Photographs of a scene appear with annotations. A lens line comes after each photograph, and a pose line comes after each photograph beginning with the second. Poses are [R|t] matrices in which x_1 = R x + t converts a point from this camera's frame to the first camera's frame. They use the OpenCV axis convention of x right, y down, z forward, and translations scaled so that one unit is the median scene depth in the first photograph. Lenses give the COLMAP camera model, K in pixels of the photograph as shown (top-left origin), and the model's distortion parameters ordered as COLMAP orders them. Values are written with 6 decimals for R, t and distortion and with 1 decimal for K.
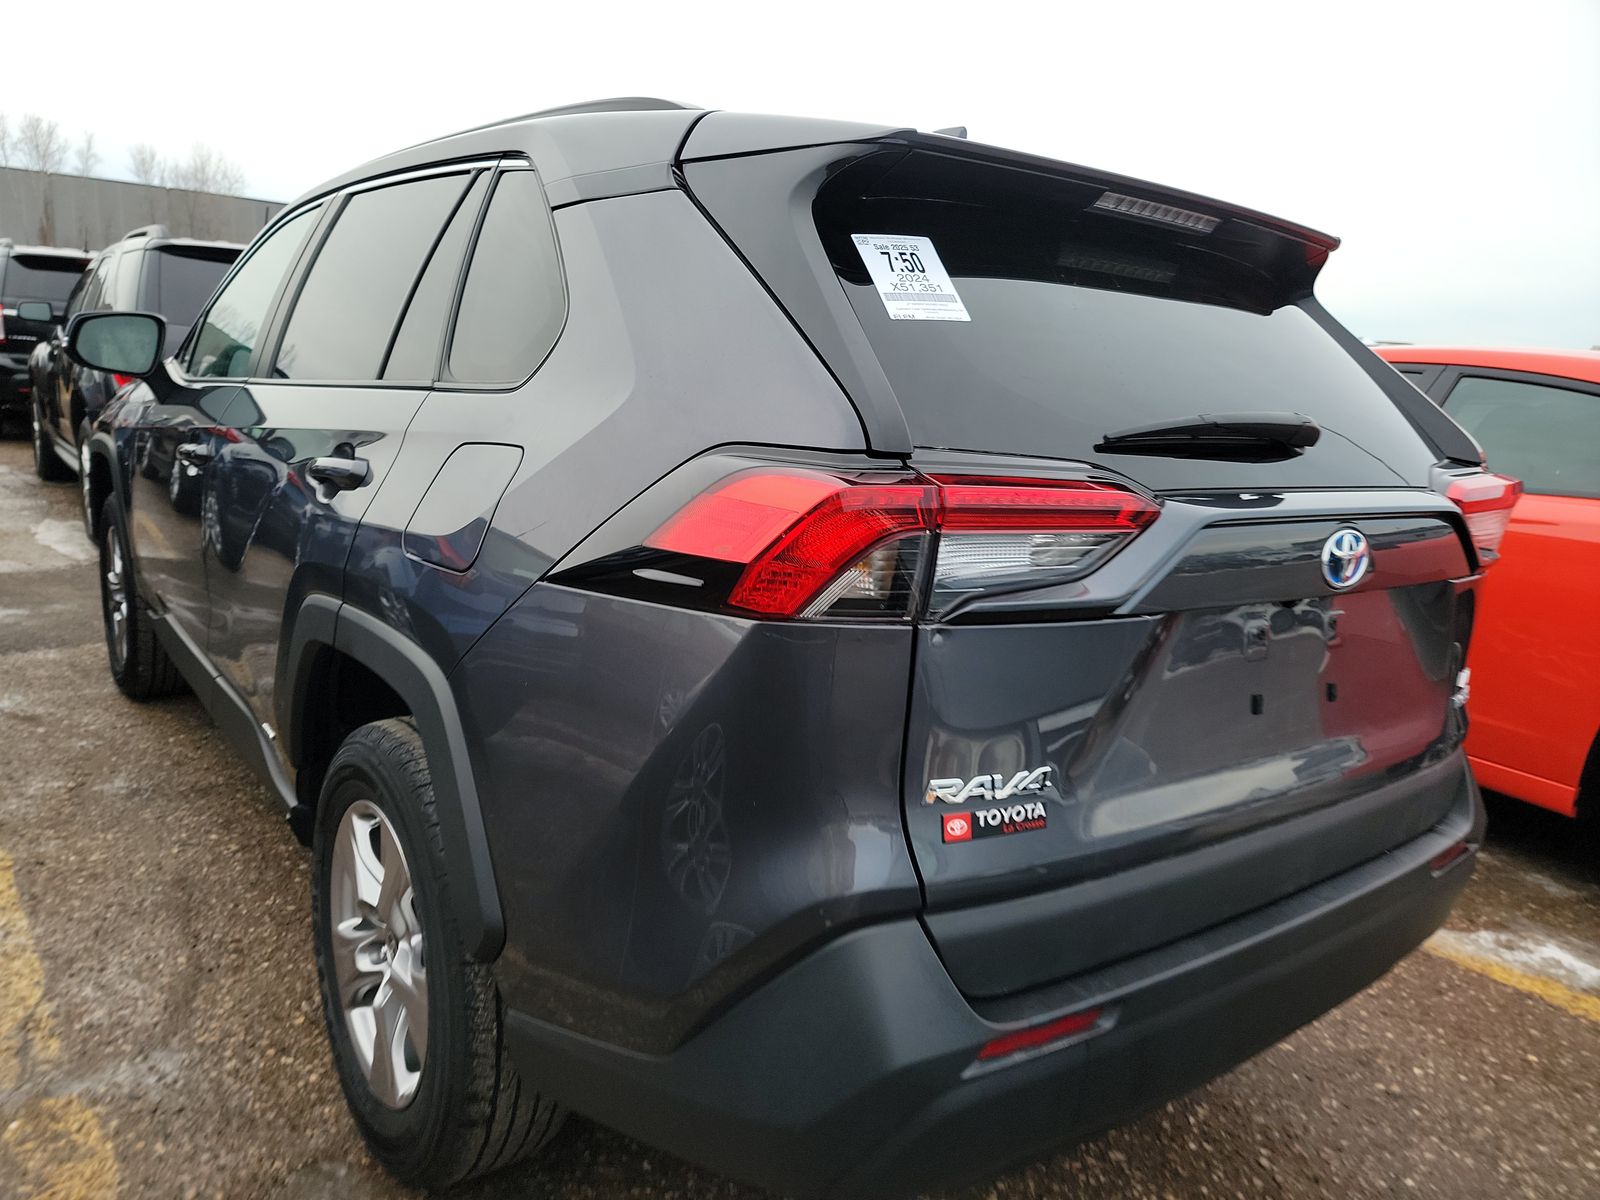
lens RADIAL K [[1134.8, 0, 816.0], [0, 1134.8, 639.7], [0, 0, 1]] dist [0.071557, -0.063390]
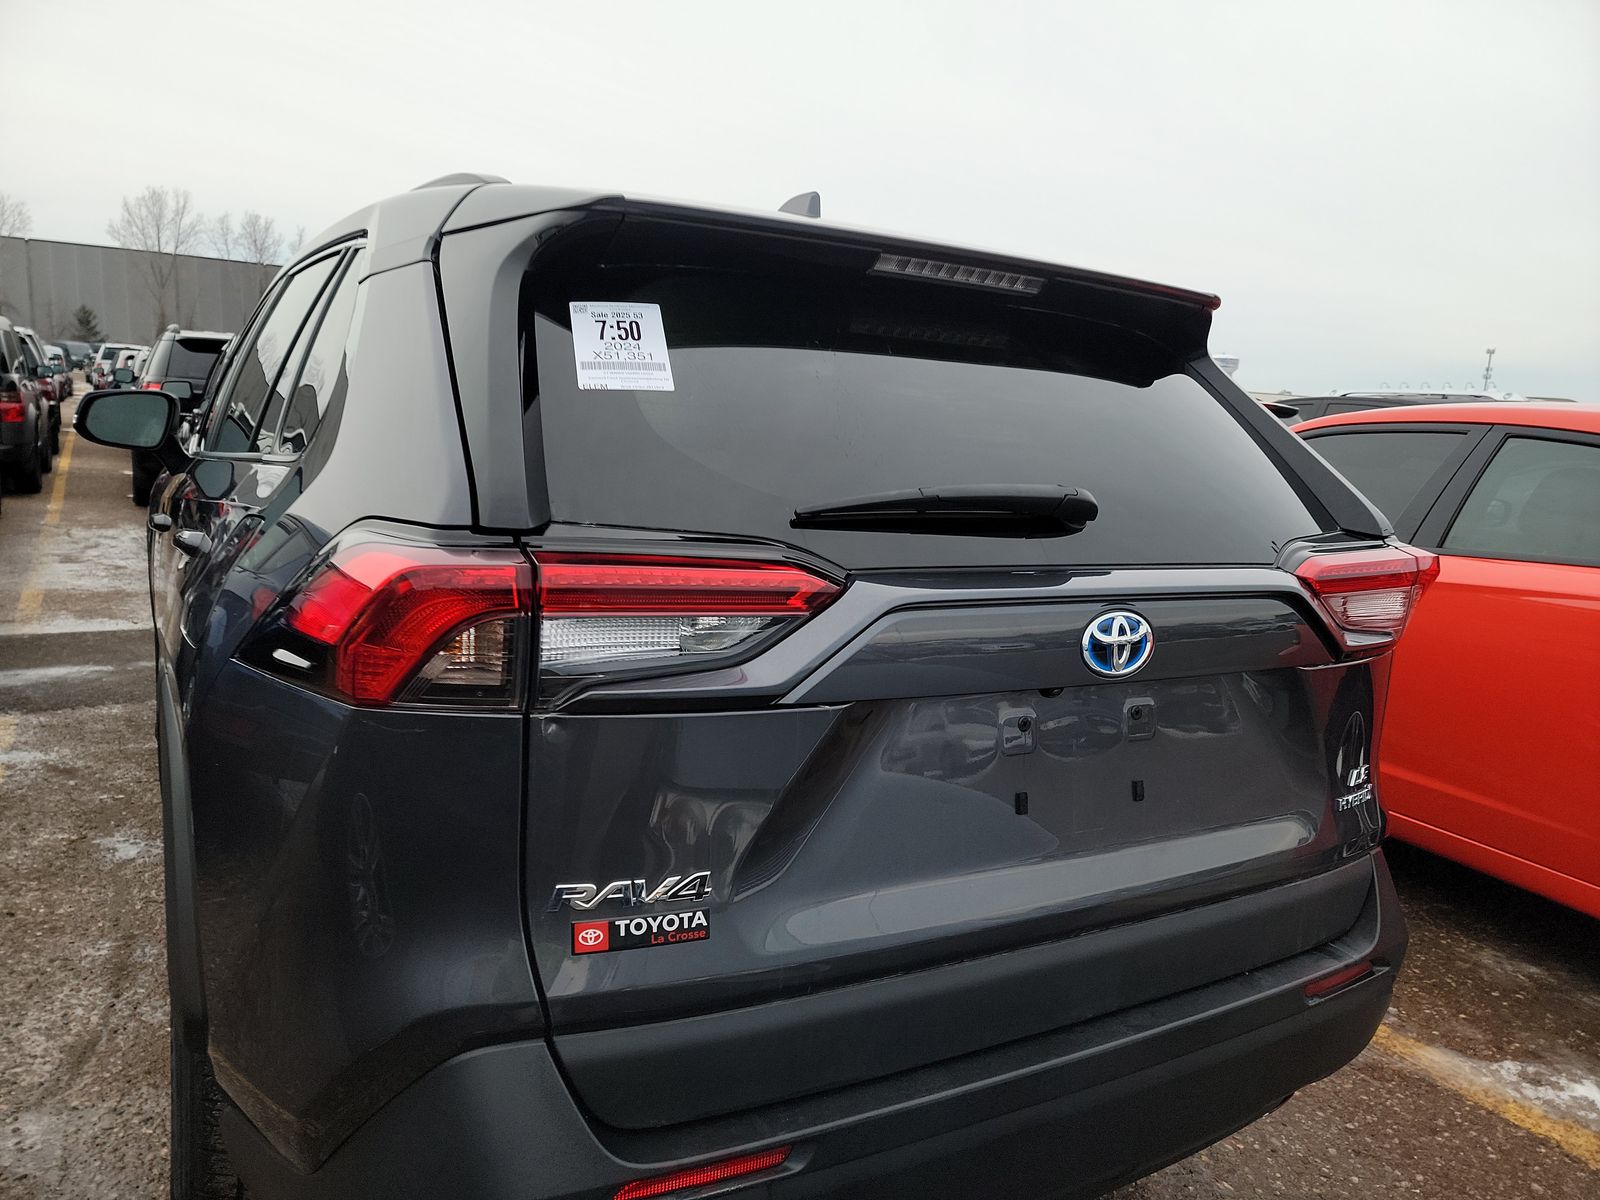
lens RADIAL K [[1134.8, 0, 842.8], [0, 1134.8, 621.4], [0, 0, 1]] dist [0.071557, -0.063390]
pose [[0.992076, 0.010440, -0.125207, 0.361170], [-0.019052, 0.997518, -0.067785, -0.023552], [0.124189, 0.069634, 0.989812, 0.085393]]
